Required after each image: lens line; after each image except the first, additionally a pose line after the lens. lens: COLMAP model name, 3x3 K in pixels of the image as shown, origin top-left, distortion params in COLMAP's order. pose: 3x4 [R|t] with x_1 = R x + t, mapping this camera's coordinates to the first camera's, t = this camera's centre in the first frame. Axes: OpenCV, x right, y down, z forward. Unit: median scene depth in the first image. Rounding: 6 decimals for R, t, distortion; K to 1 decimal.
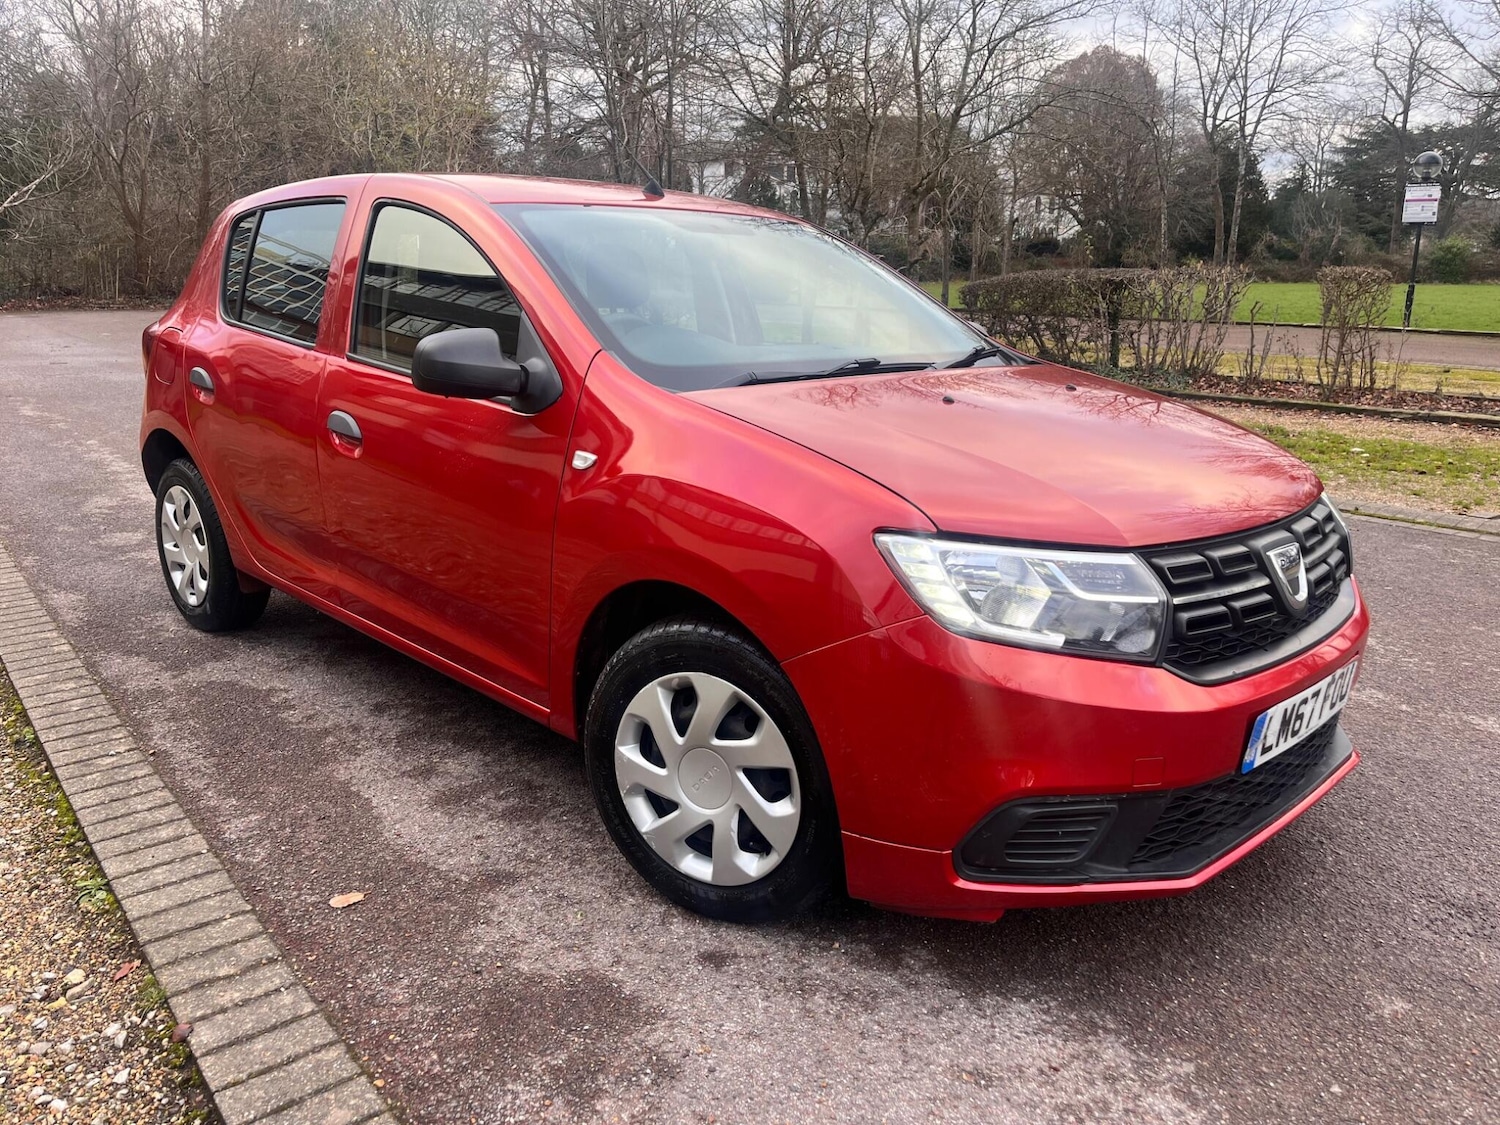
lens RADIAL K [[1163.3, 0, 751.7], [0, 1163.3, 565.7], [0, 0, 1]] dist [-0.001129, 0.065967]
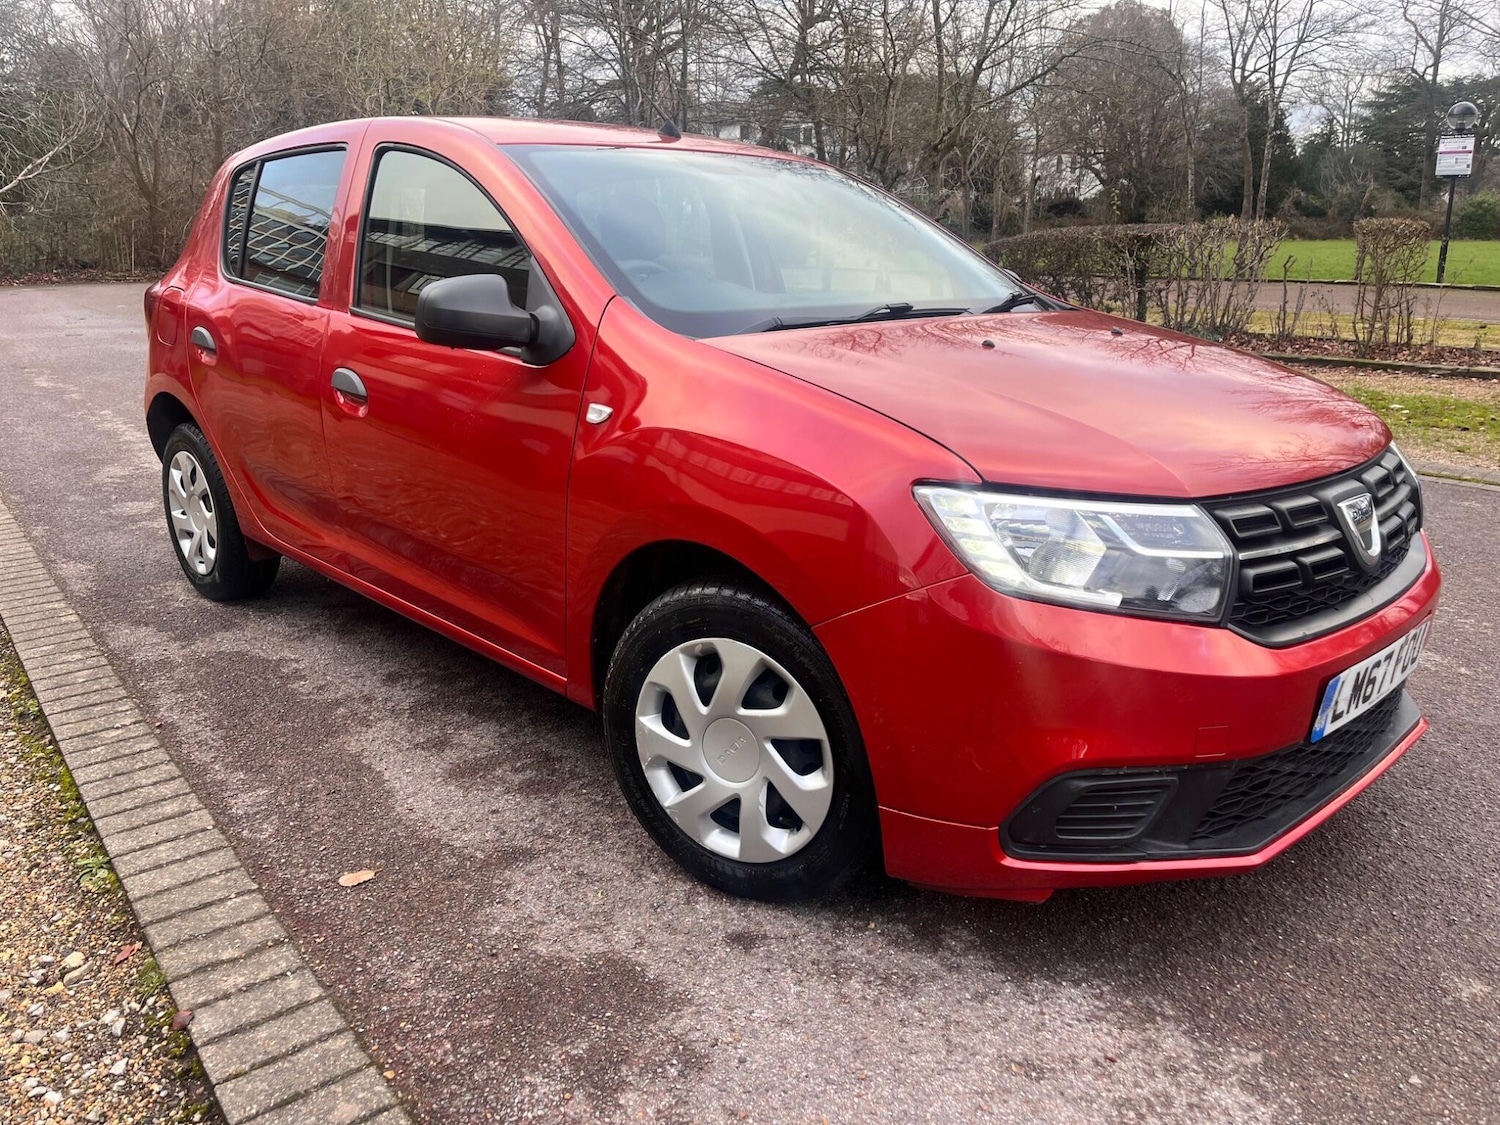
lens RADIAL K [[1162.9, 0, 749.1], [0, 1162.9, 571.9], [0, 0, 1]] dist [-0.002479, 0.070751]
pose [[0.999786, -0.008108, -0.019037, -0.006167], [0.008719, 0.999444, 0.032194, 0.008181], [0.018765, -0.032353, 0.999300, 0.061484]]
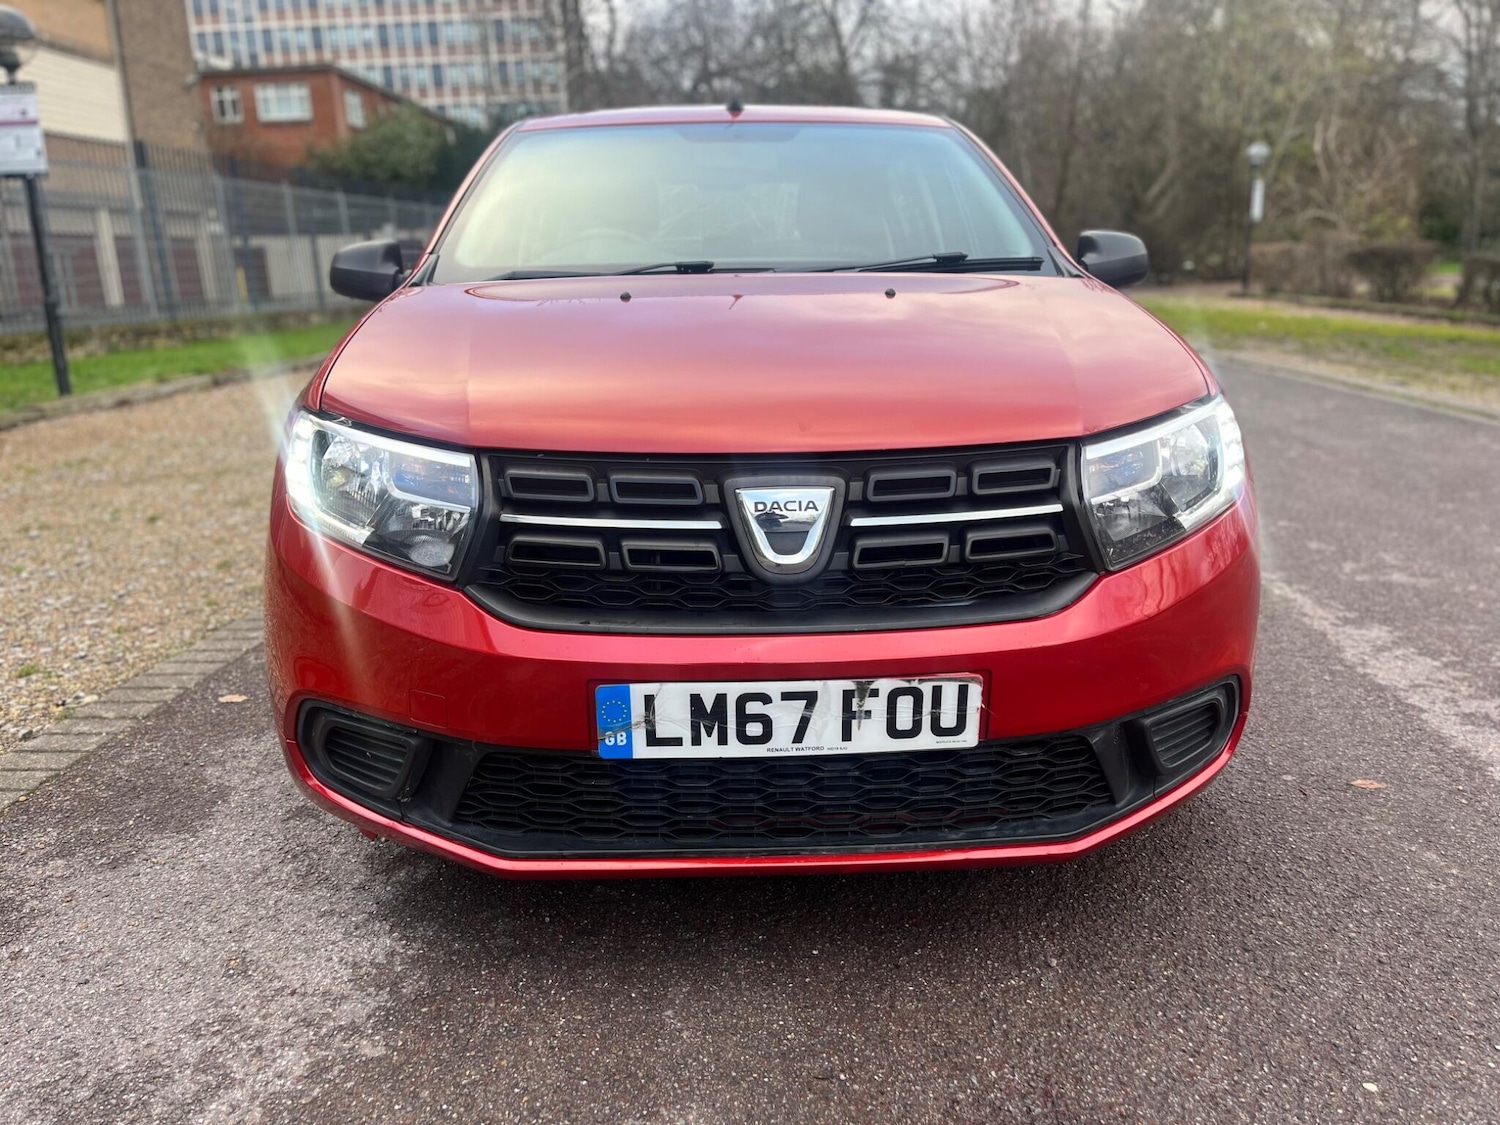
lens RADIAL K [[1154.8, 0, 750.0], [0, 1154.8, 562.5], [0, 0, 1]] dist [0.101919, -0.133945]
pose [[0.733499, 0.140976, -0.664910, 0.874753], [-0.133553, 0.989077, 0.062377, -0.010642], [0.666441, 0.043047, 0.744314, 0.425342]]
